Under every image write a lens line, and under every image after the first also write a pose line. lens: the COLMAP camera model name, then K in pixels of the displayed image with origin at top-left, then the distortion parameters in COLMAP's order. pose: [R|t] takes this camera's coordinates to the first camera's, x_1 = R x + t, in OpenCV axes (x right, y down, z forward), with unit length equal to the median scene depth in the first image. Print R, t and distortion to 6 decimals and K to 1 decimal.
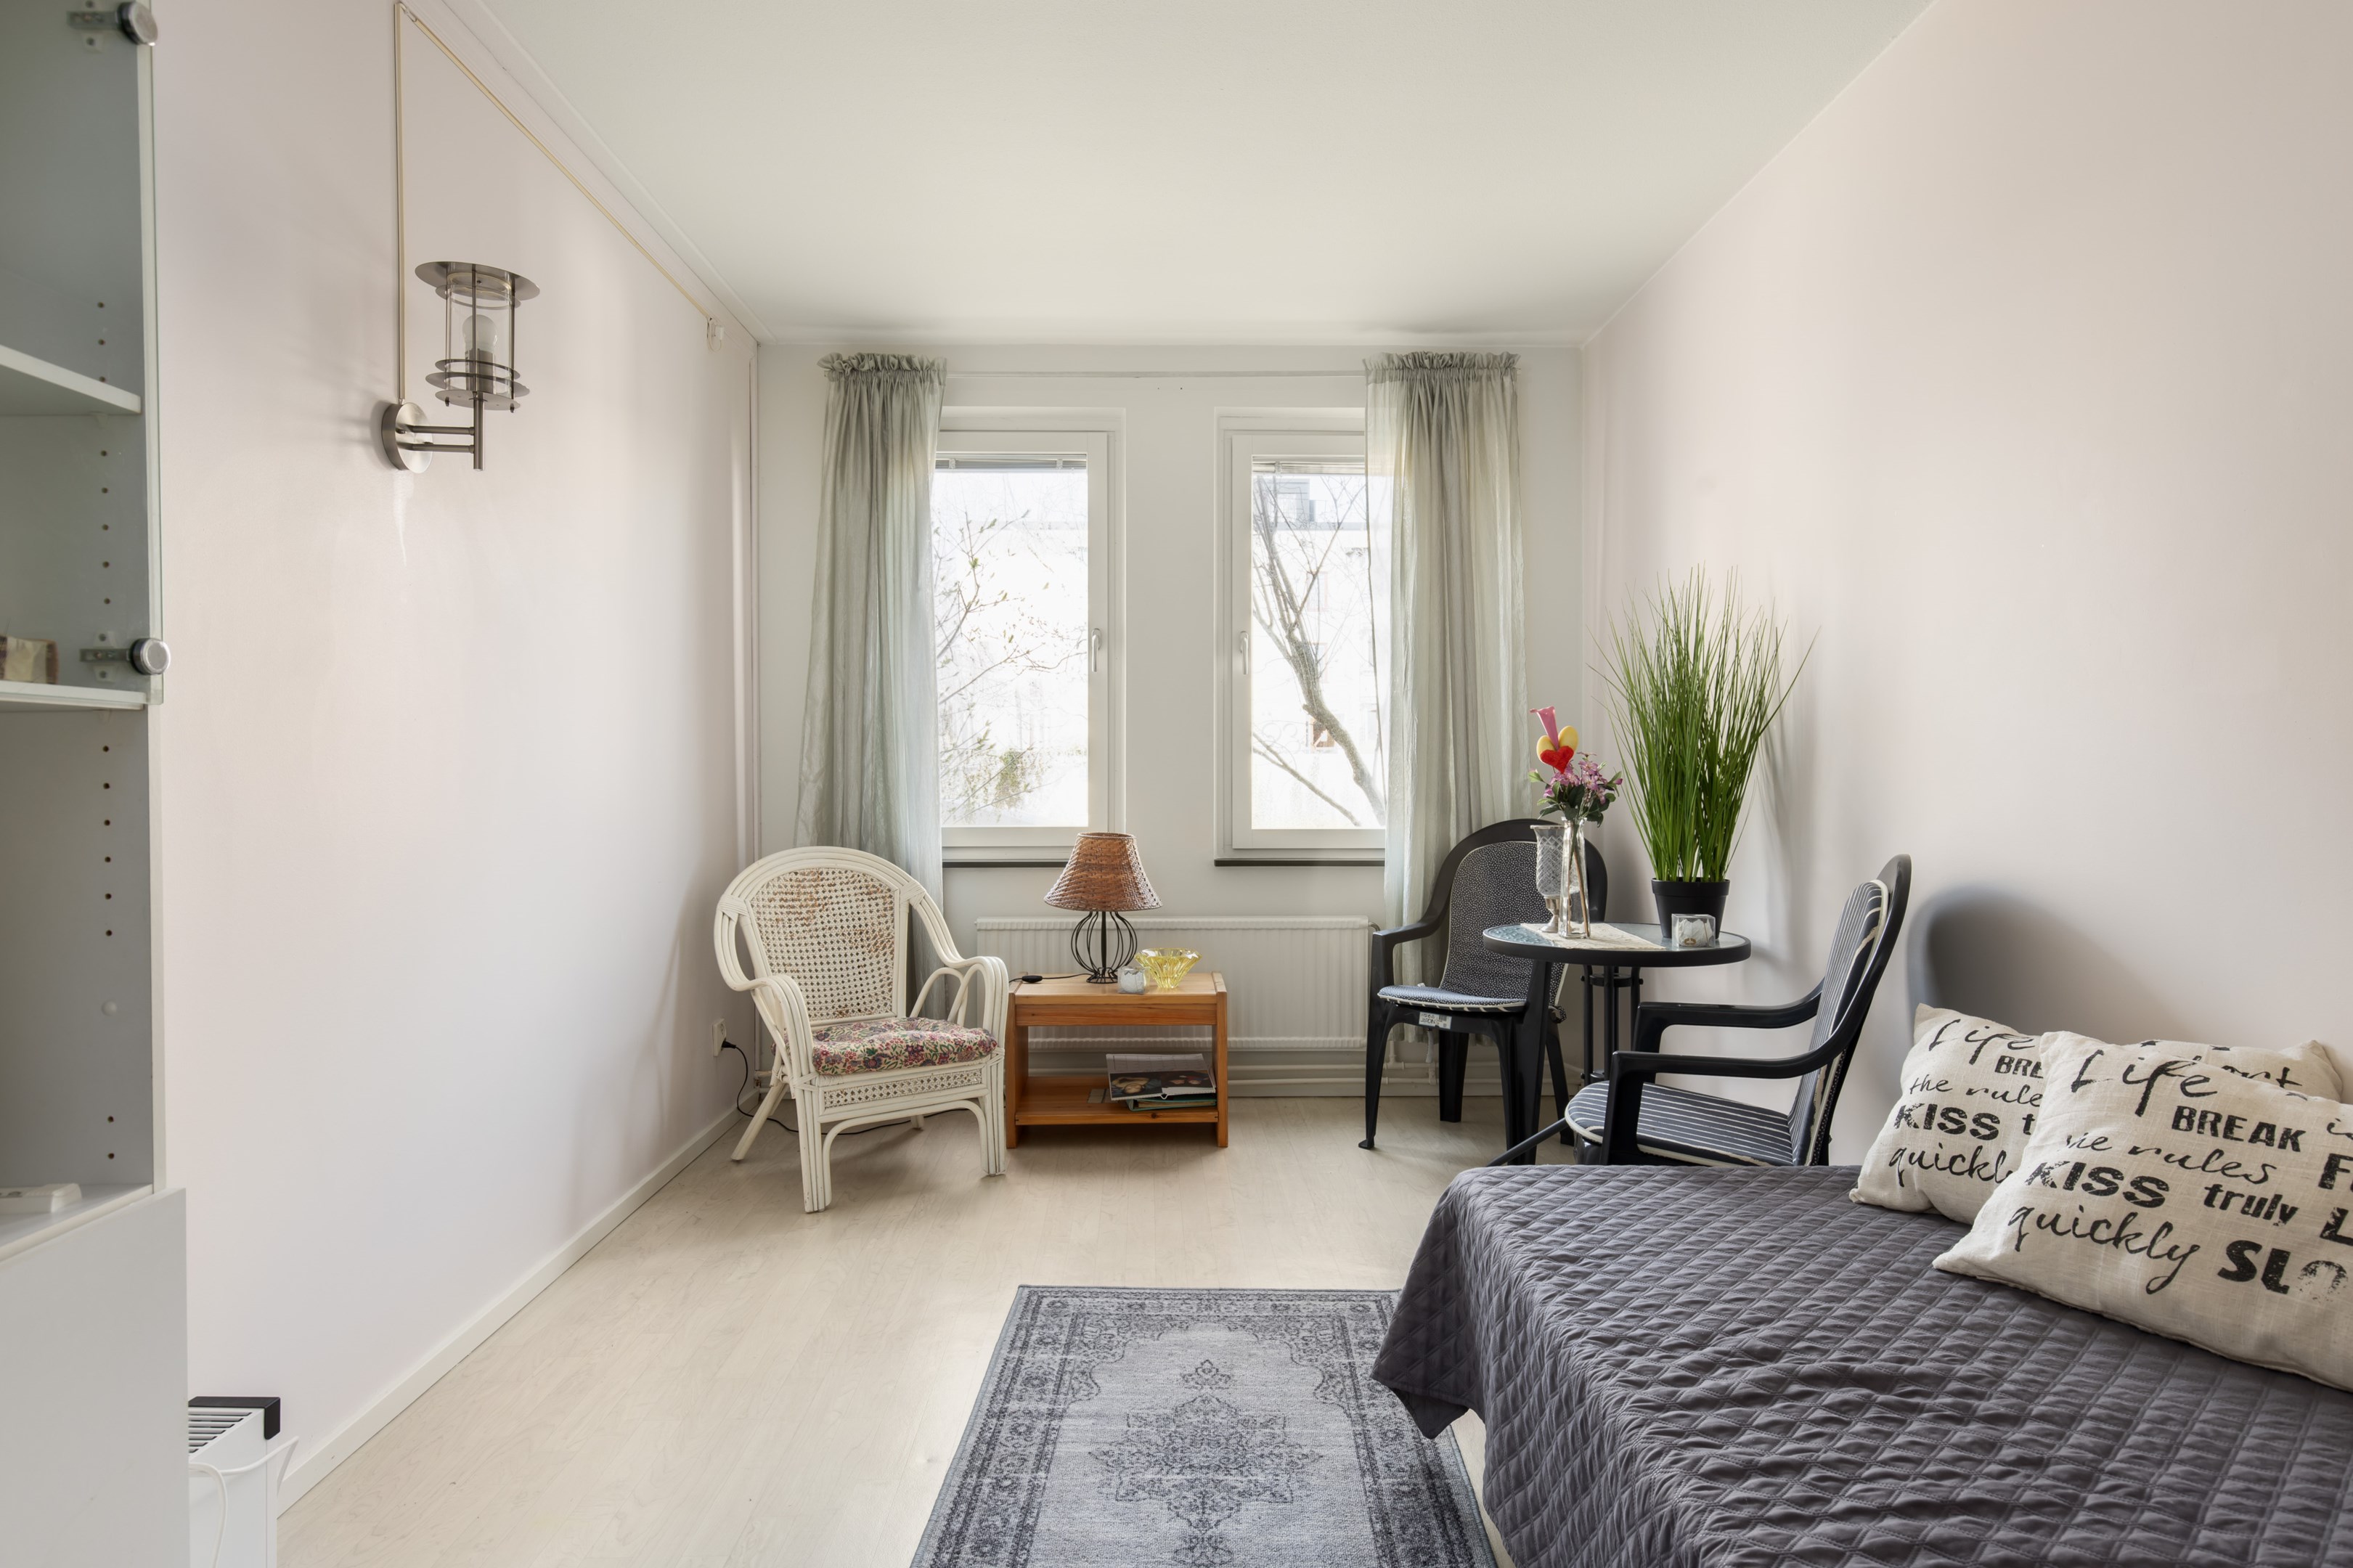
lens RADIAL K [[1338.8, 0, 1183.9], [0, 1338.8, 776.1], [0, 0, 1]] dist [0.008110, -0.000693]
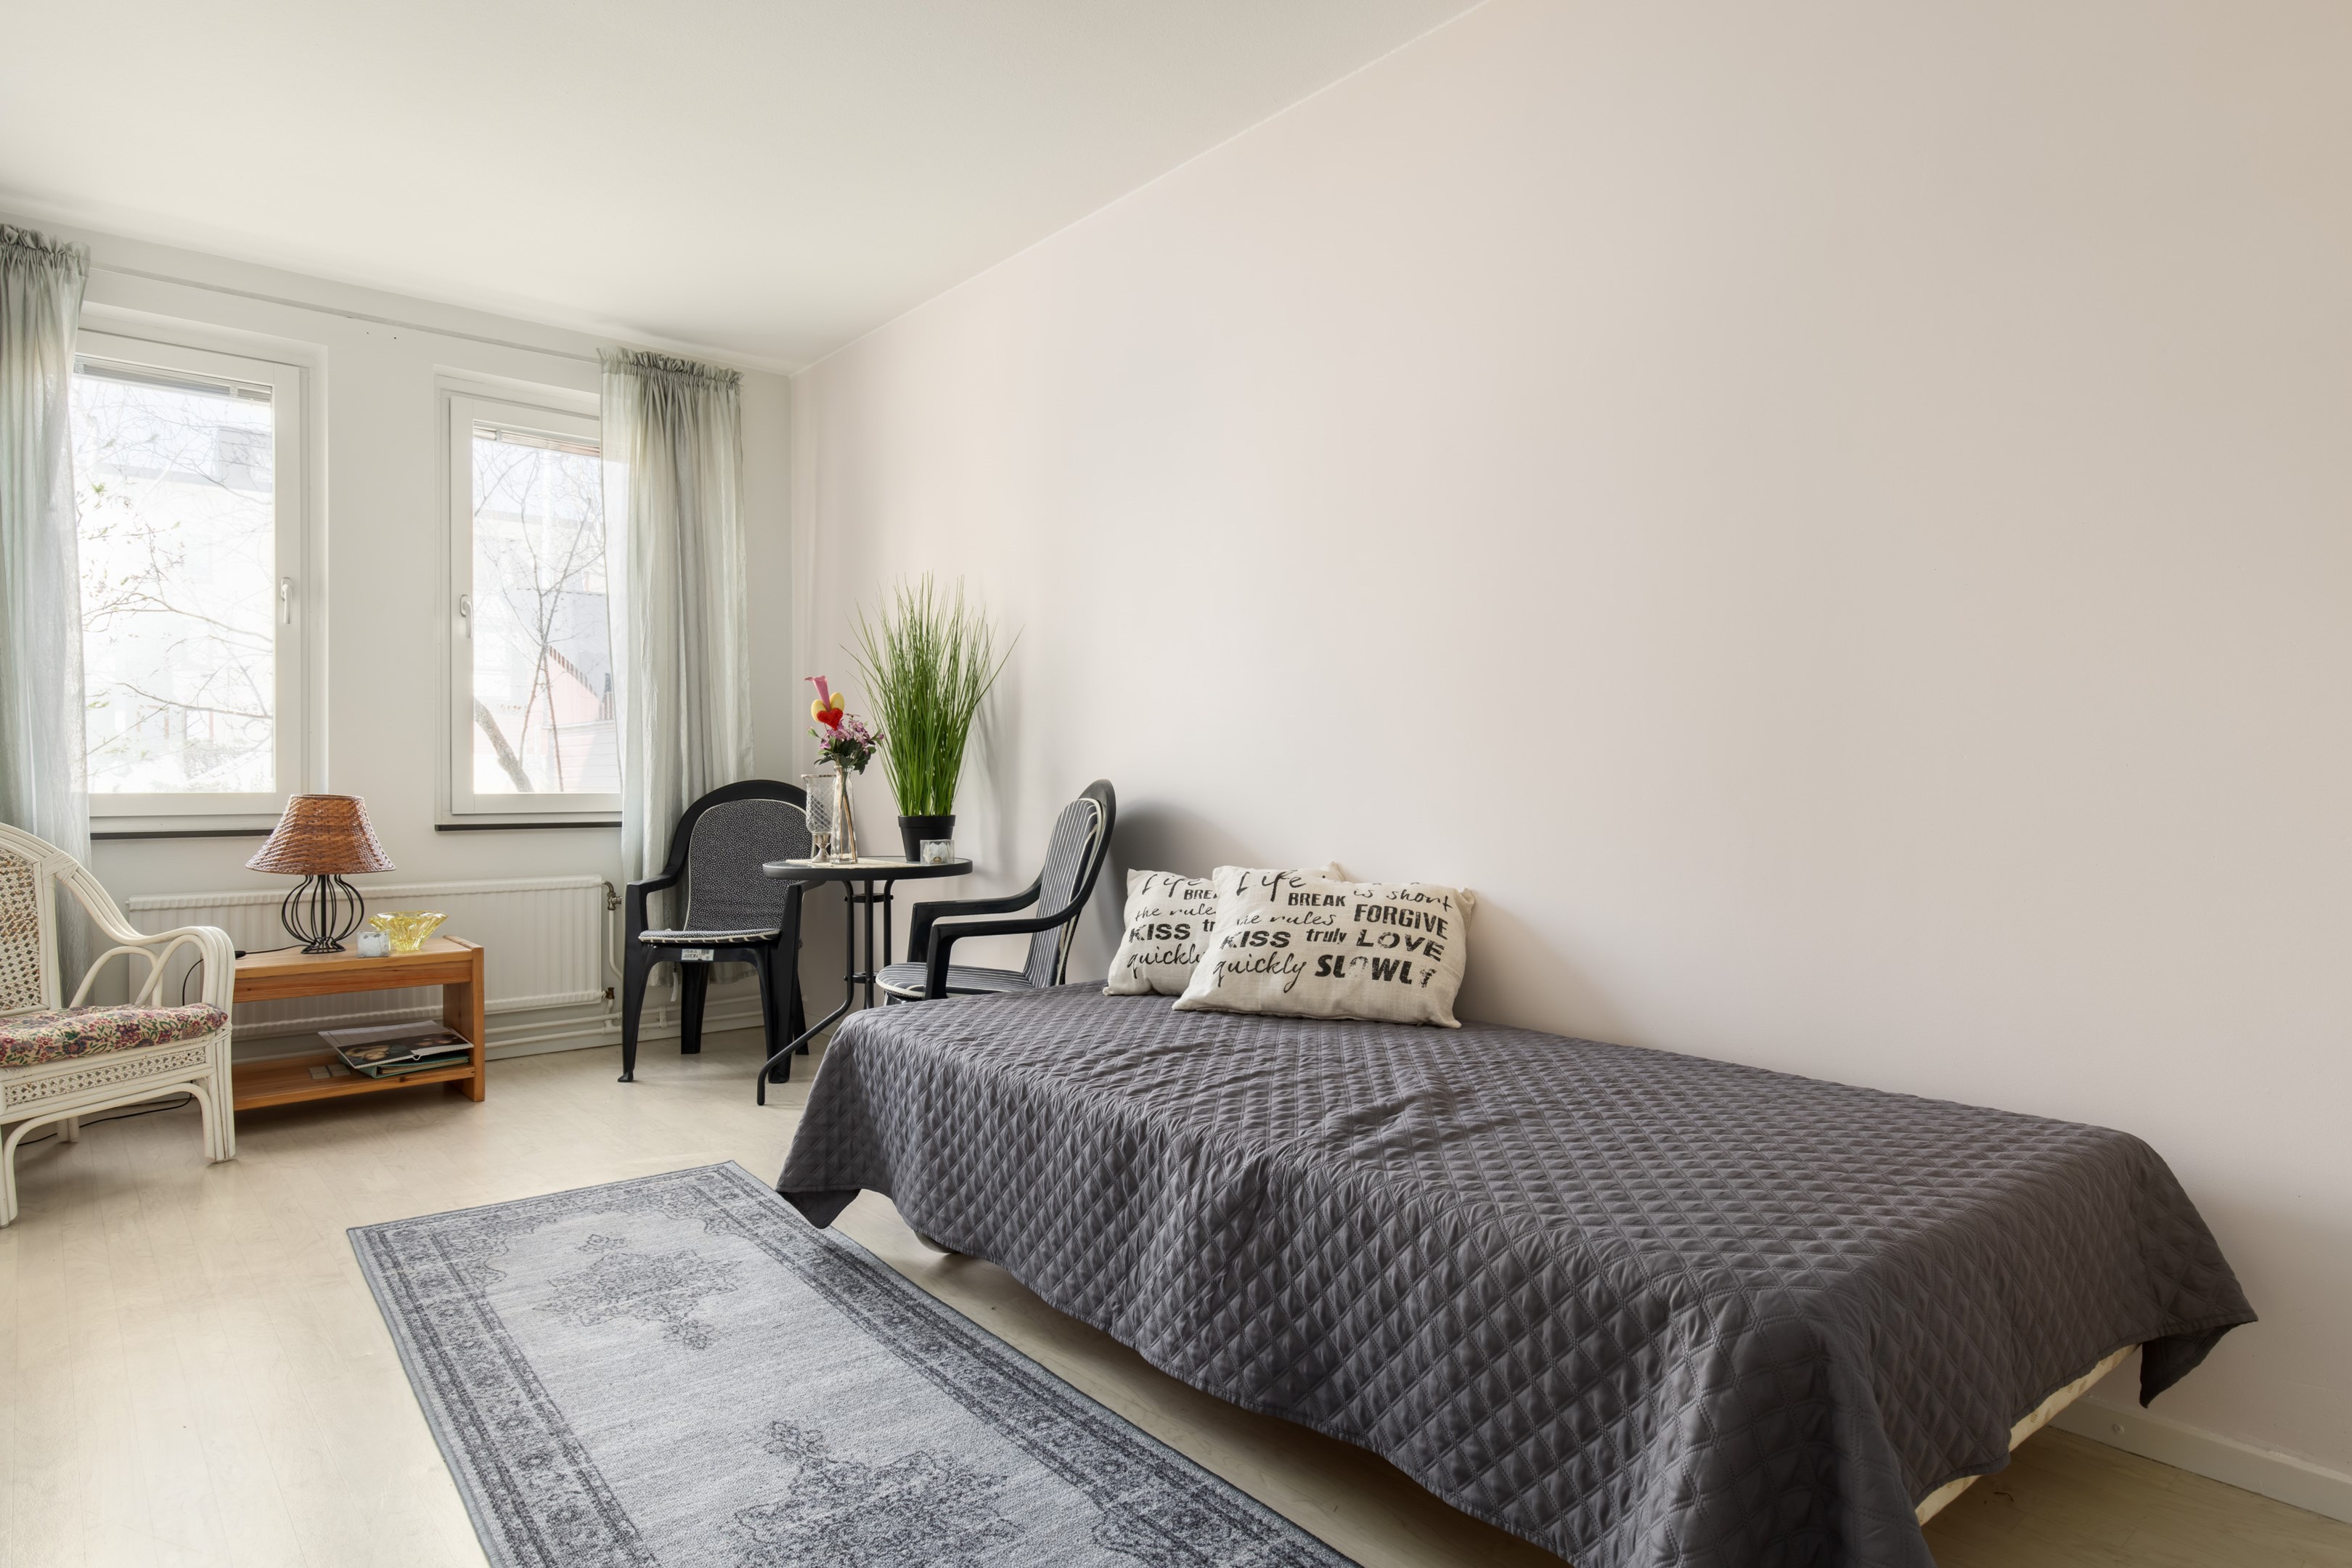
lens RADIAL K [[1312.7, 0, 1183.3], [0, 1312.7, 770.9], [0, 0, 1]] dist [0.002848, -0.000468]
pose [[0.769061, 0.003676, 0.639165, -0.336074], [0.003857, 0.999939, -0.010392, 0.068888], [-0.639164, 0.010458, 0.769000, -0.175868]]
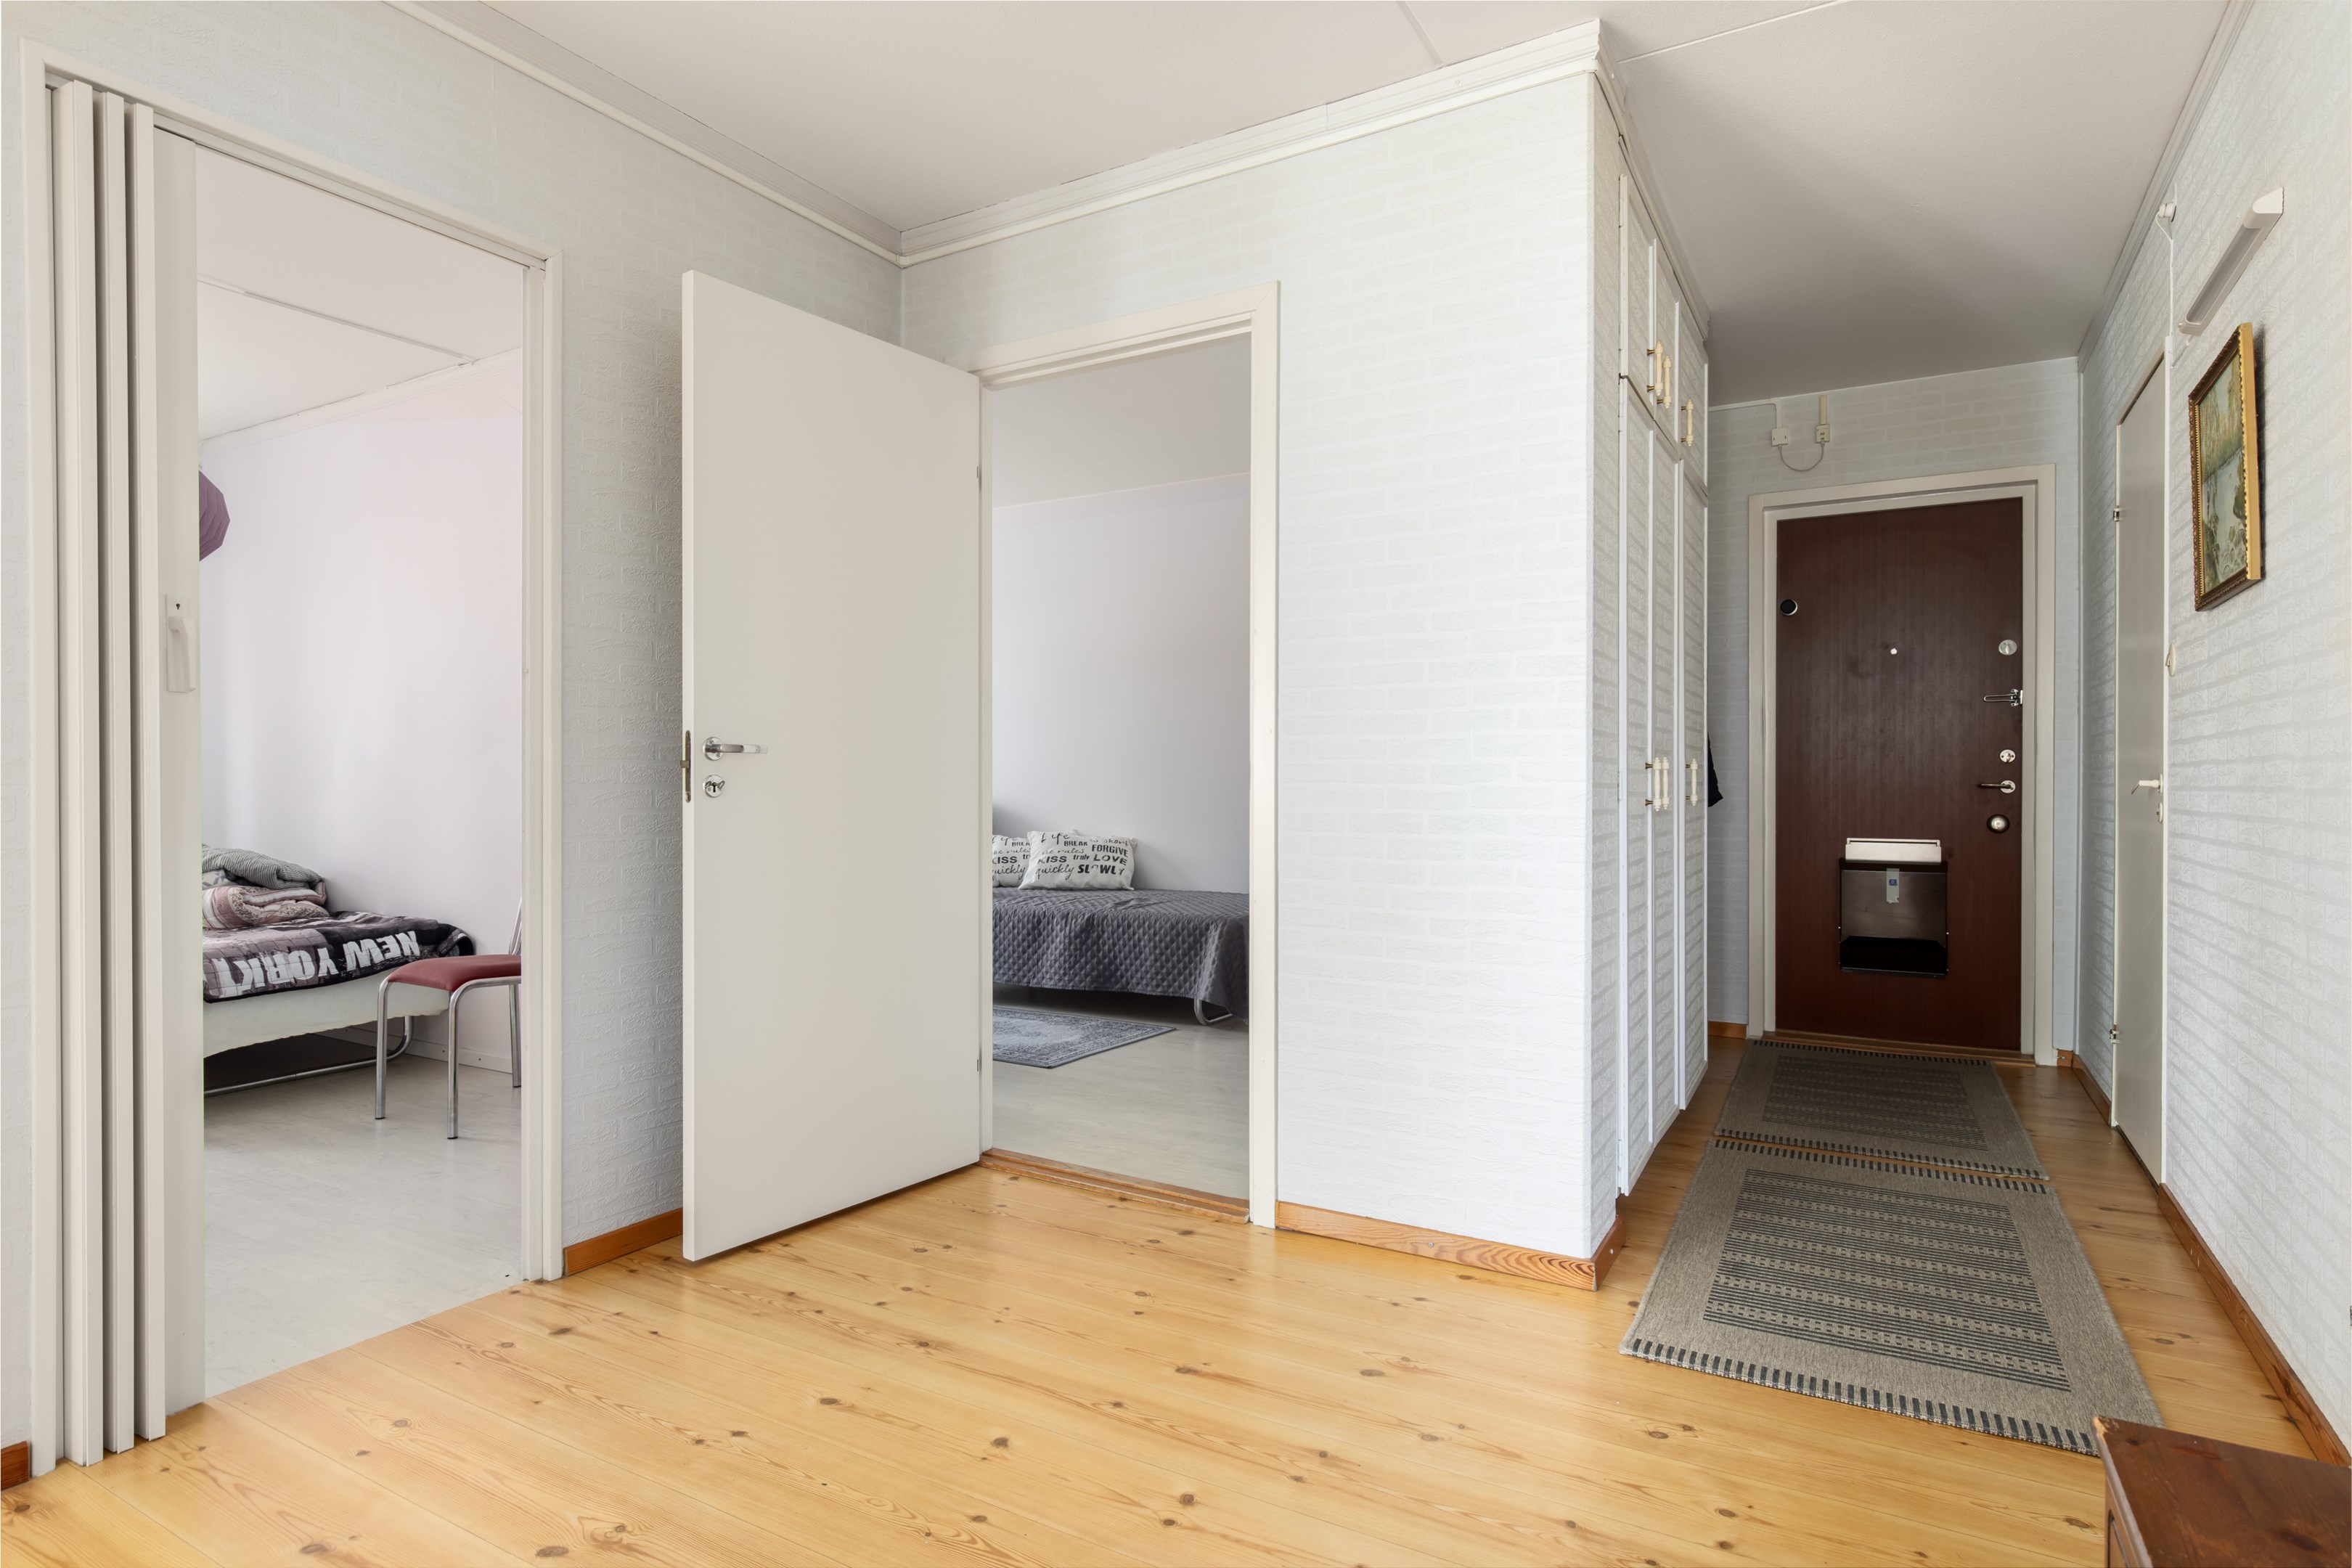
lens RADIAL K [[1233.0, 0, 1189.6], [0, 1233.0, 777.4], [0, 0, 1]] dist [-0.003350, 0.001098]
pose [[0.511885, 0.000146, 0.859054, -1.731181], [0.005175, 0.999981, -0.003254, 0.036142], [-0.859038, 0.006111, 0.511875, -0.975168]]
